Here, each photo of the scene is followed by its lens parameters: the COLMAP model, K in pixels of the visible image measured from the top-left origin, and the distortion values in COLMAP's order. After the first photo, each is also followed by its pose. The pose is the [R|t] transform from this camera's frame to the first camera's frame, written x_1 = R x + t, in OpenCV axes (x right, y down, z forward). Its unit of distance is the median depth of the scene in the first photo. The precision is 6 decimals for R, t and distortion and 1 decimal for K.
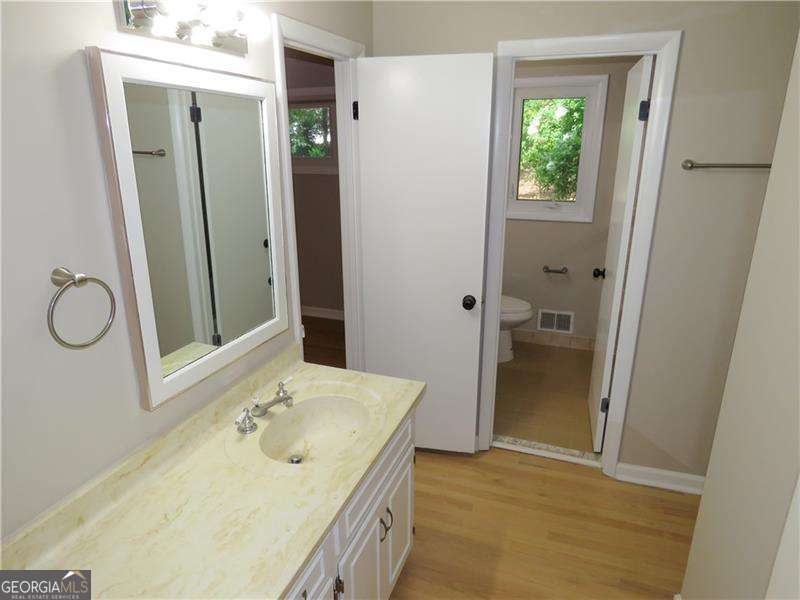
lens RADIAL K [[510.3, 0, 401.0], [0, 510.3, 298.4], [0, 0, 1]] dist [-0.009988, 0.002446]
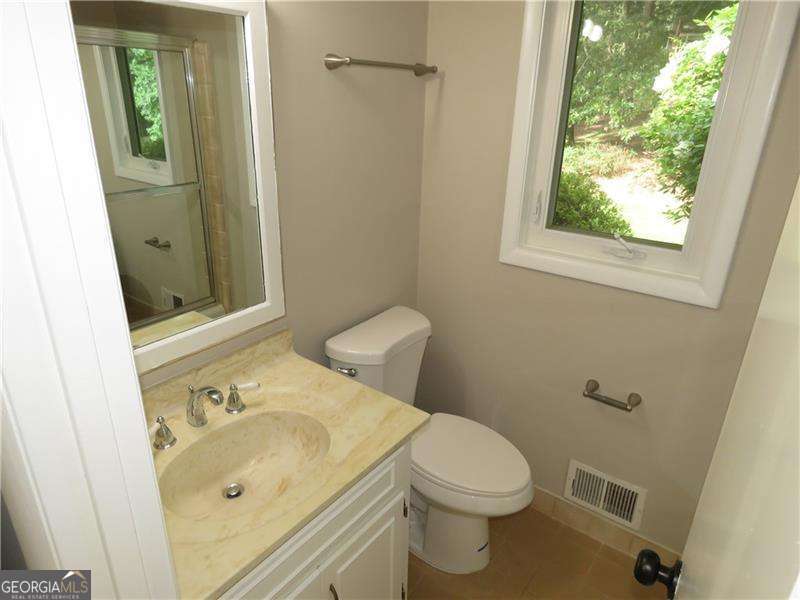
lens RADIAL K [[510.3, 0, 397.9], [0, 510.3, 299.5], [0, 0, 1]] dist [-0.009988, 0.002446]
pose [[0.954074, 0.131829, -0.269007, 0.223249], [-0.113372, 0.990071, 0.083102, -0.146629], [0.277291, -0.048788, 0.959546, 0.506621]]
